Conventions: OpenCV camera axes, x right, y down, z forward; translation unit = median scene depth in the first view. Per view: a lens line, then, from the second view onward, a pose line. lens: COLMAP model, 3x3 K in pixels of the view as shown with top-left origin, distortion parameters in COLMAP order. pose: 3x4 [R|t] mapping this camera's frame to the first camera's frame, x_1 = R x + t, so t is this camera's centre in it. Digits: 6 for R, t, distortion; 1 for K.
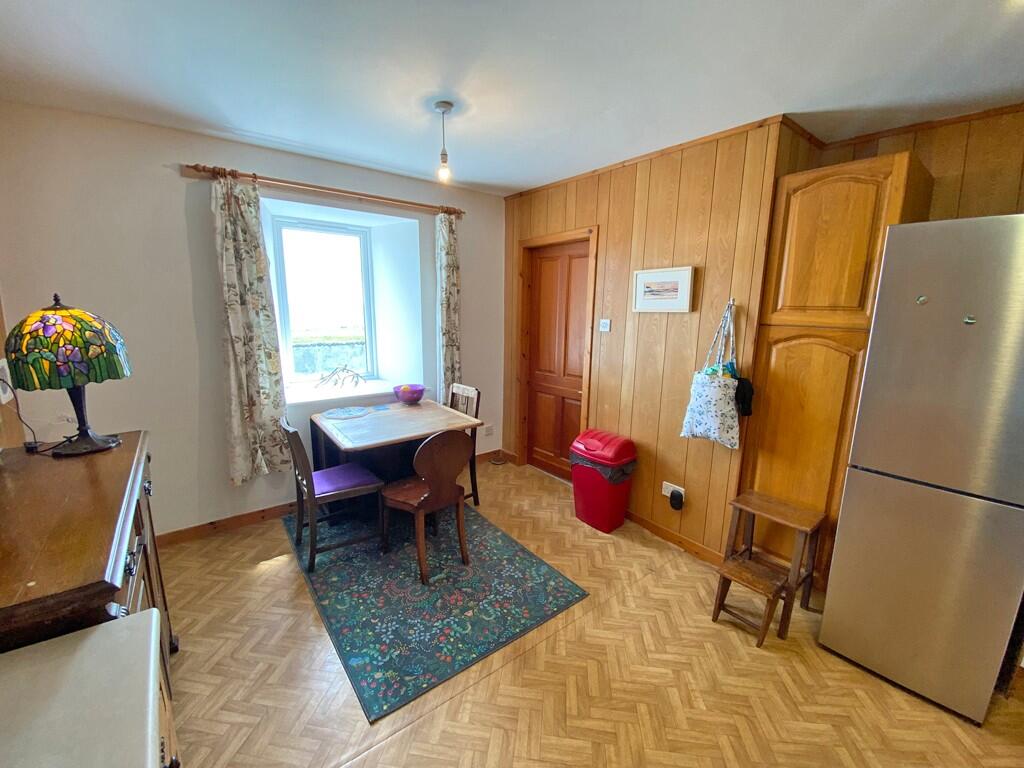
lens RADIAL K [[413.0, 0, 509.6], [0, 413.0, 384.5], [0, 0, 1]] dist [0.039454, -0.033369]
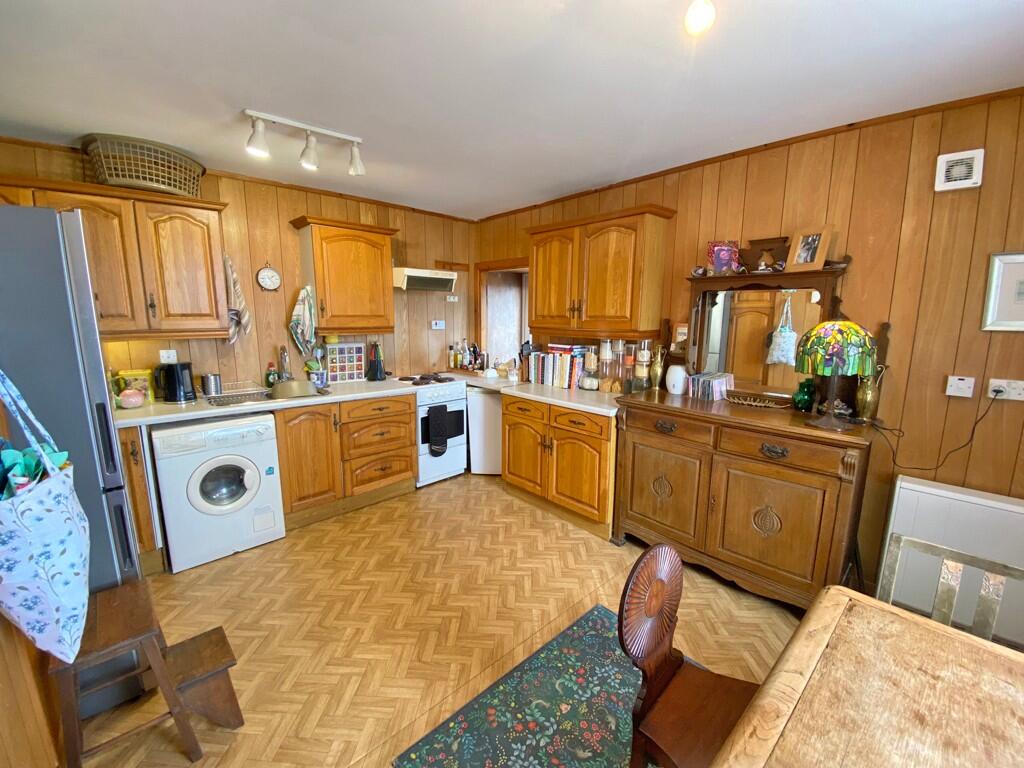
lens RADIAL K [[413.0, 0, 509.6], [0, 413.0, 384.5], [0, 0, 1]] dist [0.039454, -0.033369]
pose [[-0.995880, -0.006428, -0.090452, 0.072092], [-0.037224, 0.938550, 0.343130, -0.251267], [0.082688, 0.345083, -0.934922, 1.362345]]
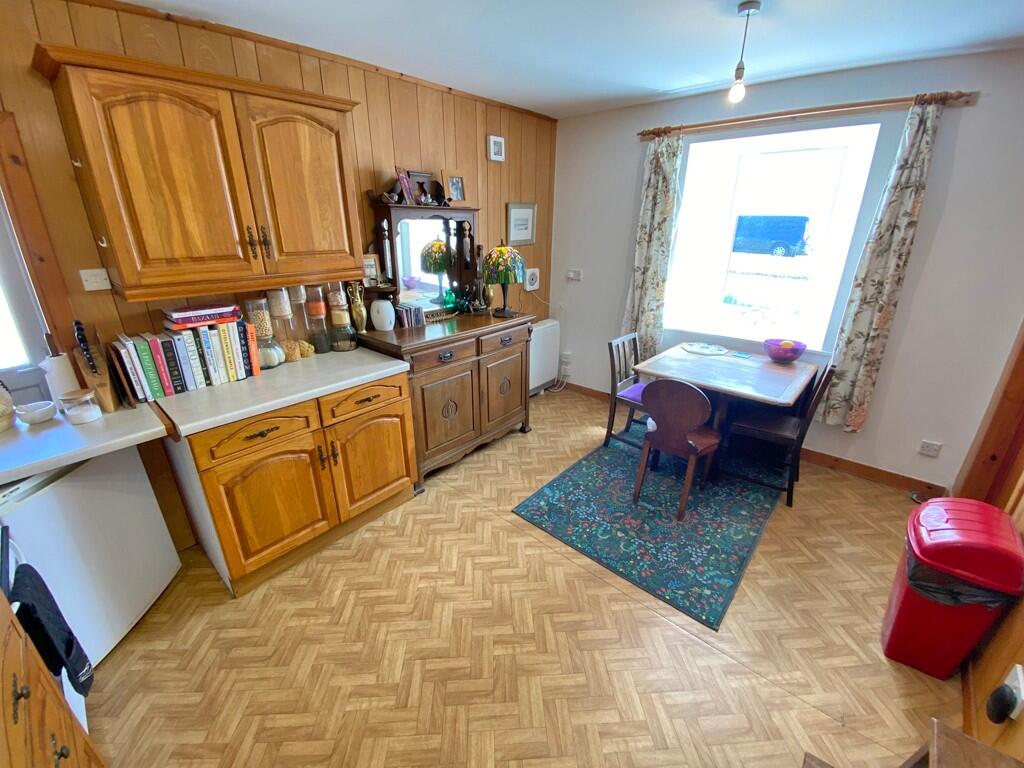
lens RADIAL K [[413.0, 0, 509.6], [0, 413.0, 384.5], [0, 0, 1]] dist [0.039454, -0.033369]
pose [[0.184320, 0.341318, -0.921699, 0.671617], [-0.178329, 0.933815, 0.310143, -0.111485], [0.966553, 0.107200, 0.232988, 0.366552]]
